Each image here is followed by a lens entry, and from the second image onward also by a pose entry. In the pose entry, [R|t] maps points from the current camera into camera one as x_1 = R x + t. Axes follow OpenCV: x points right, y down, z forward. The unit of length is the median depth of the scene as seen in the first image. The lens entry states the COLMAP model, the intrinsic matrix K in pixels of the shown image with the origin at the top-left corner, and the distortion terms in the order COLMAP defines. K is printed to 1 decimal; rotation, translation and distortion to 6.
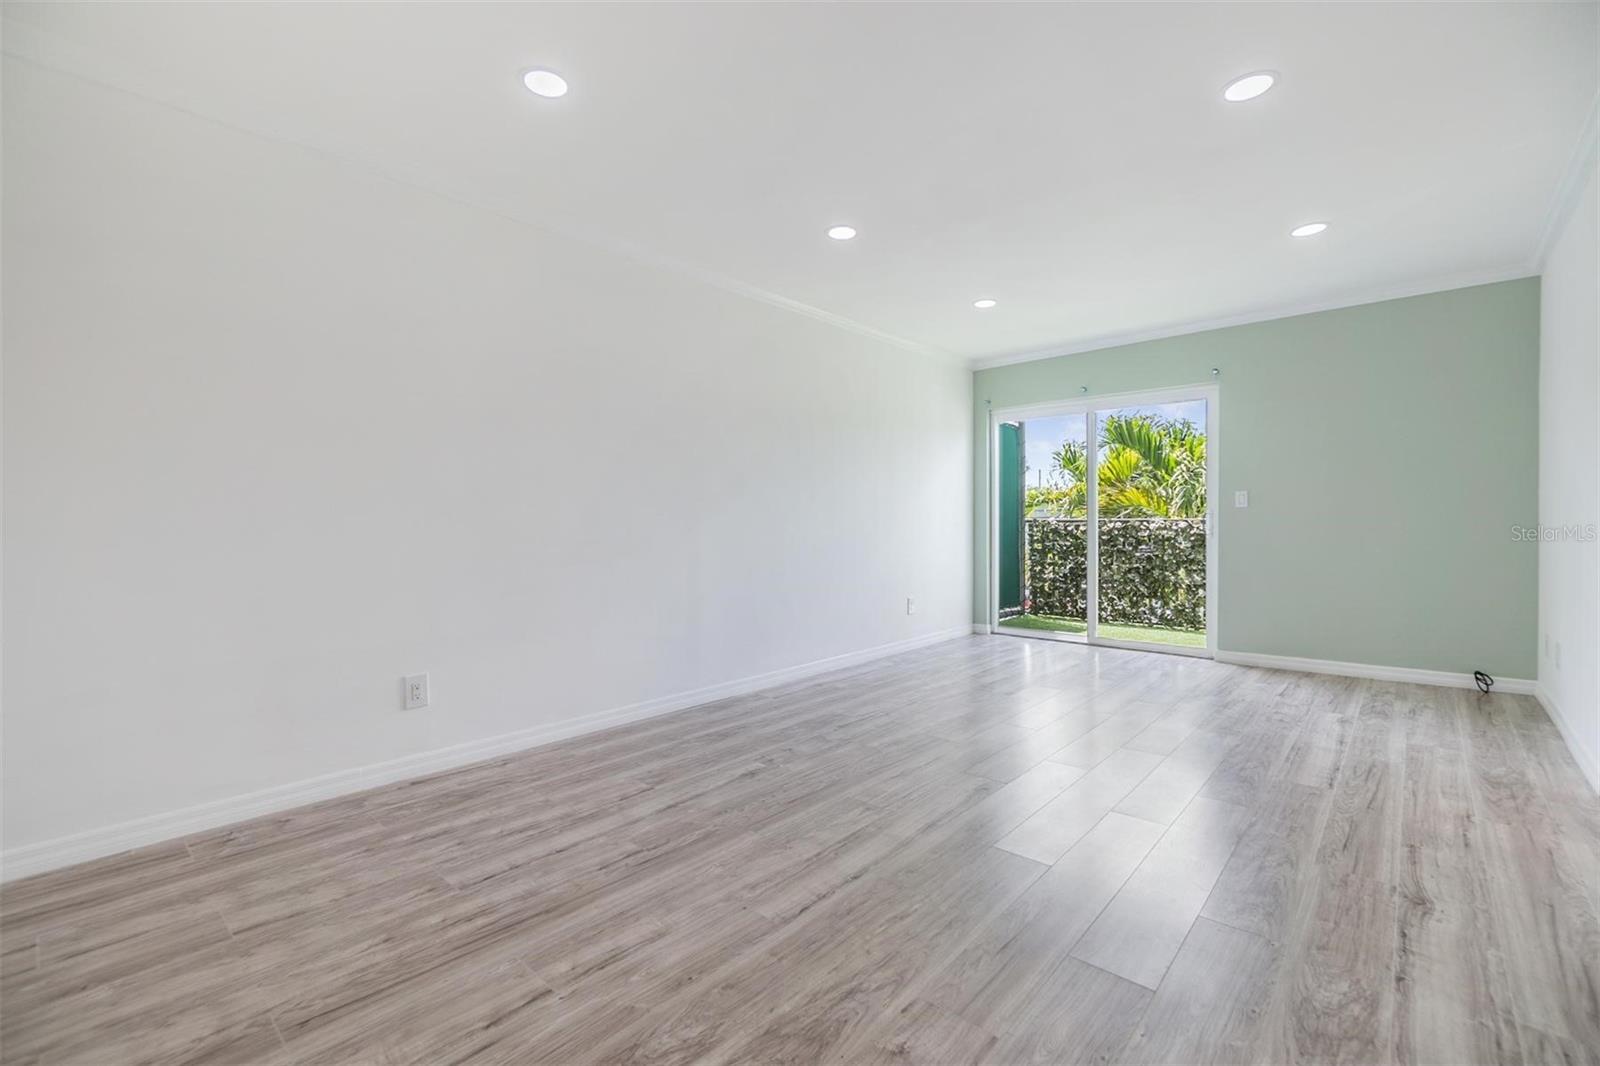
lens RADIAL K [[691.4, 0, 798.3], [0, 691.4, 530.8], [0, 0, 1]] dist [-0.003017, 0.000256]
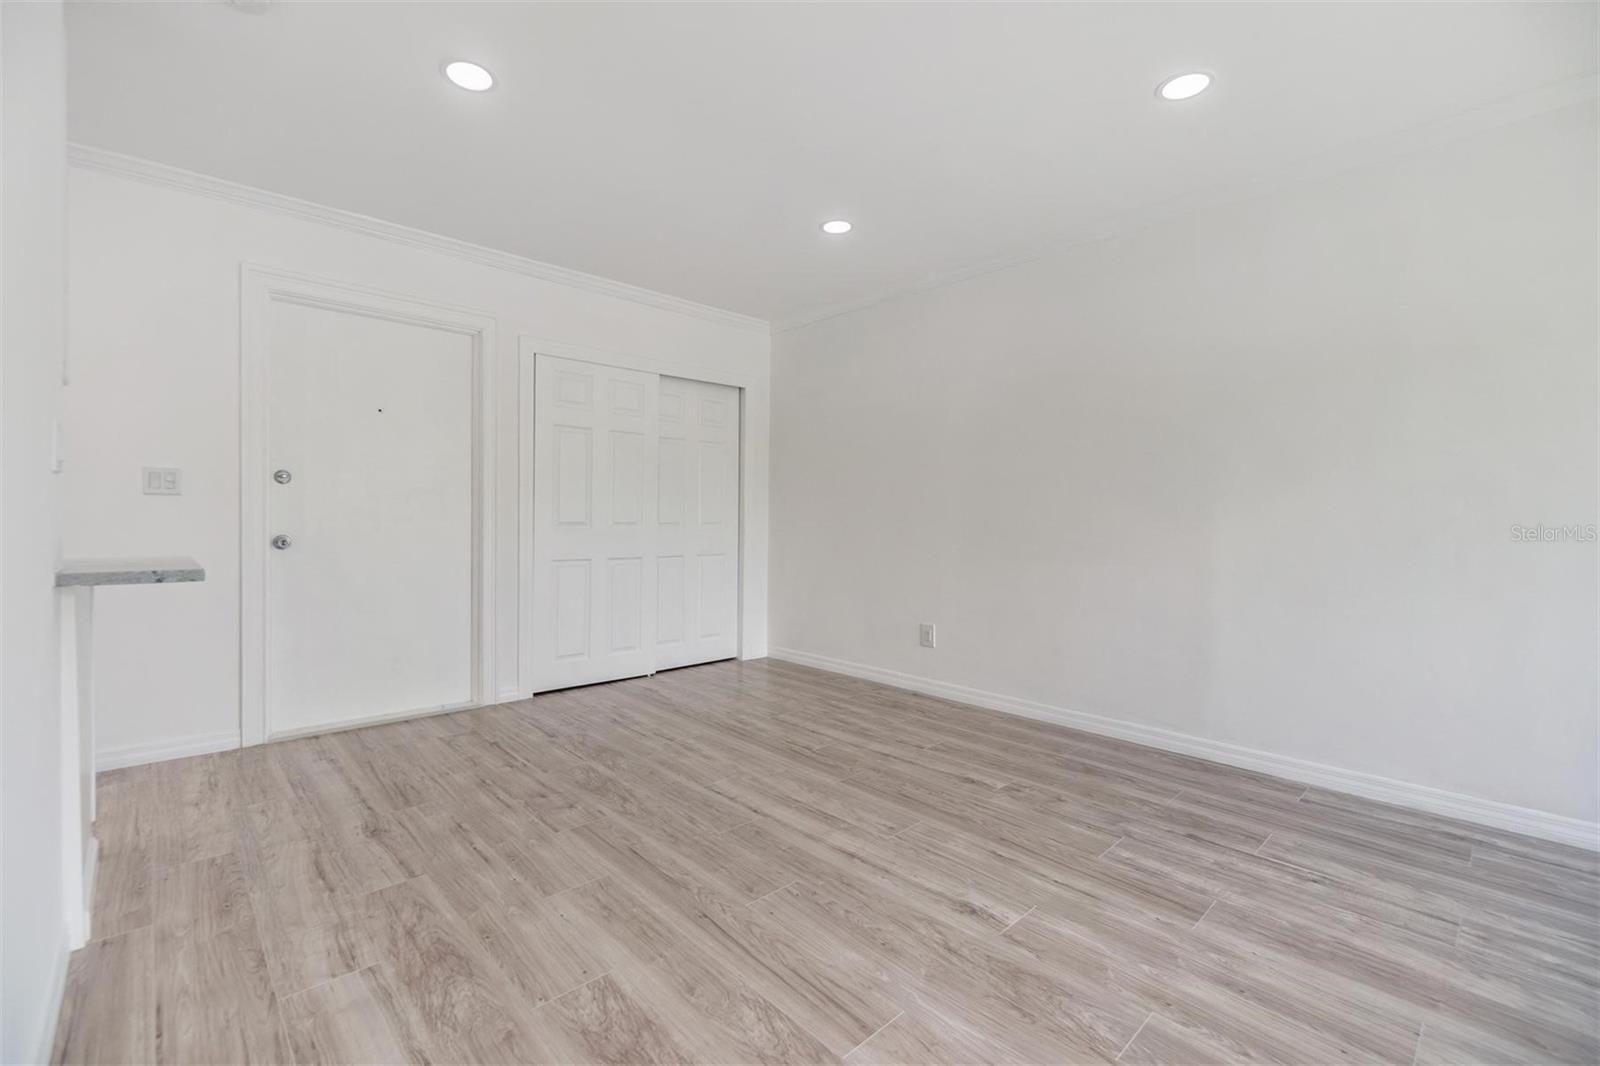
lens RADIAL K [[689.6, 0, 791.8], [0, 689.6, 527.7], [0, 0, 1]] dist [-0.003010, -0.000424]
pose [[-0.090167, 0.015974, -0.995799, 0.784360], [-0.023781, 0.999552, 0.018188, -0.013249], [0.995643, 0.025321, -0.089747, 0.711477]]
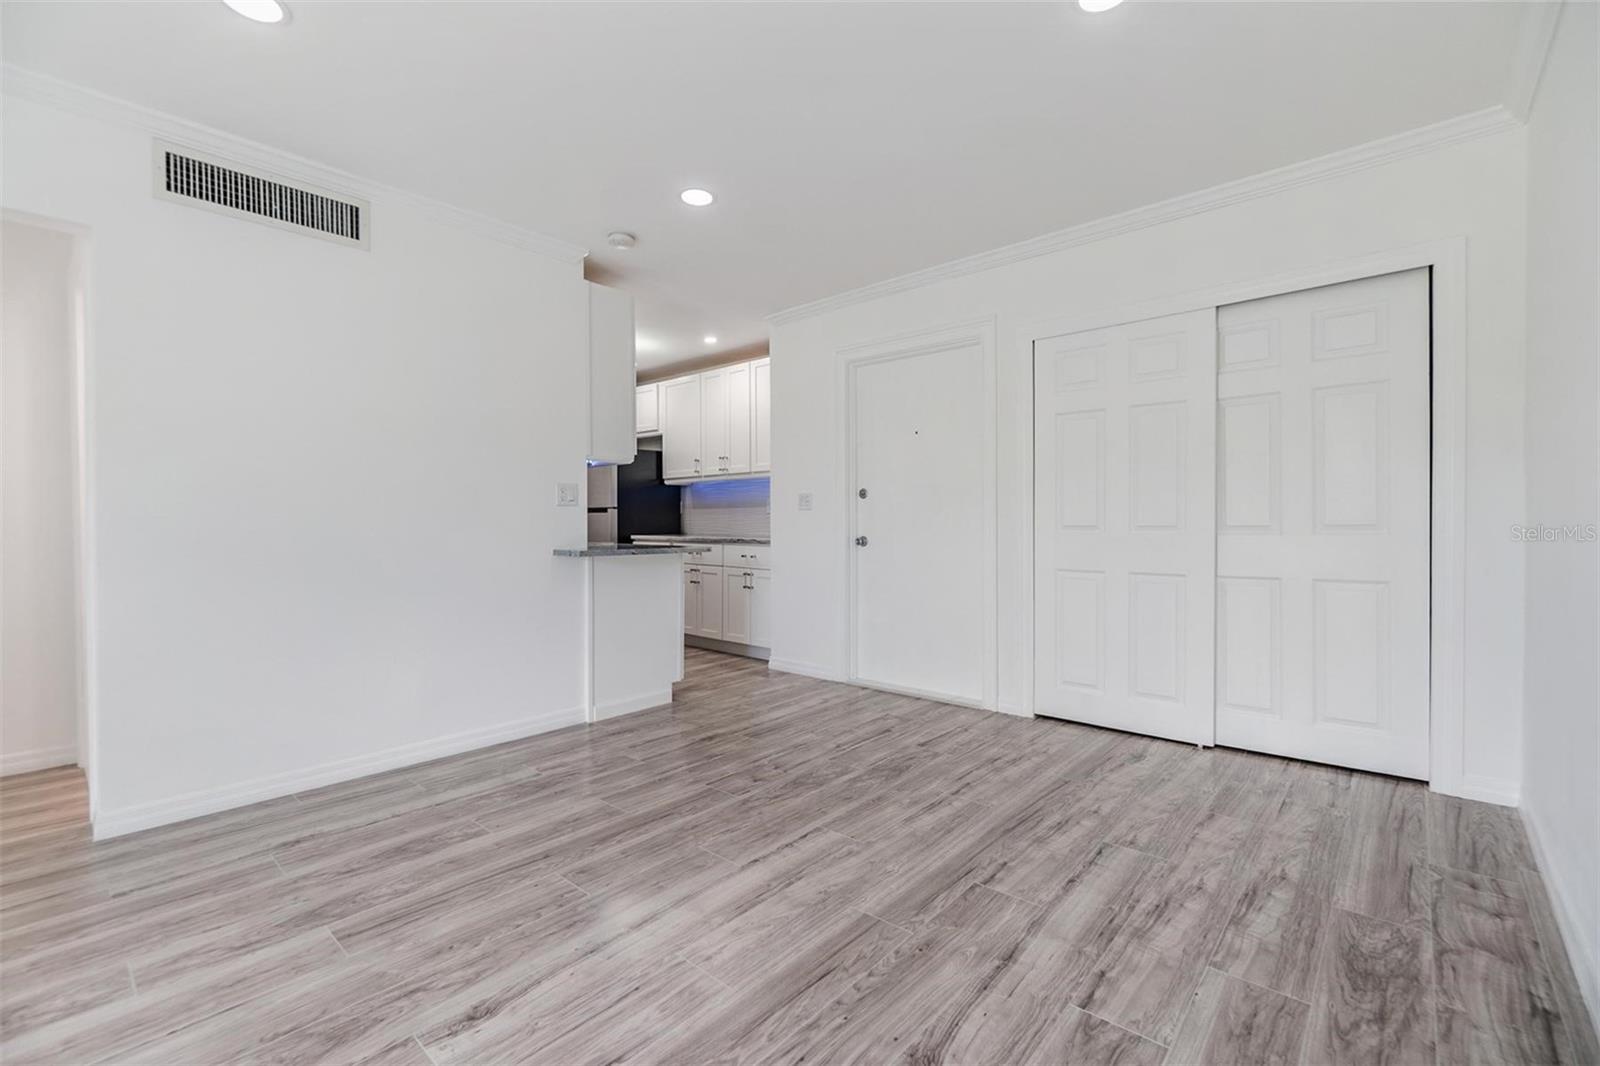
lens RADIAL K [[694.1, 0, 798.7], [0, 694.1, 526.8], [0, 0, 1]] dist [-0.002587, 0.000025]
pose [[-0.999937, 0.010289, -0.004401, 0.009647], [0.010184, 0.999681, 0.023098, -0.018242], [0.004637, 0.023052, -0.999724, 1.252926]]
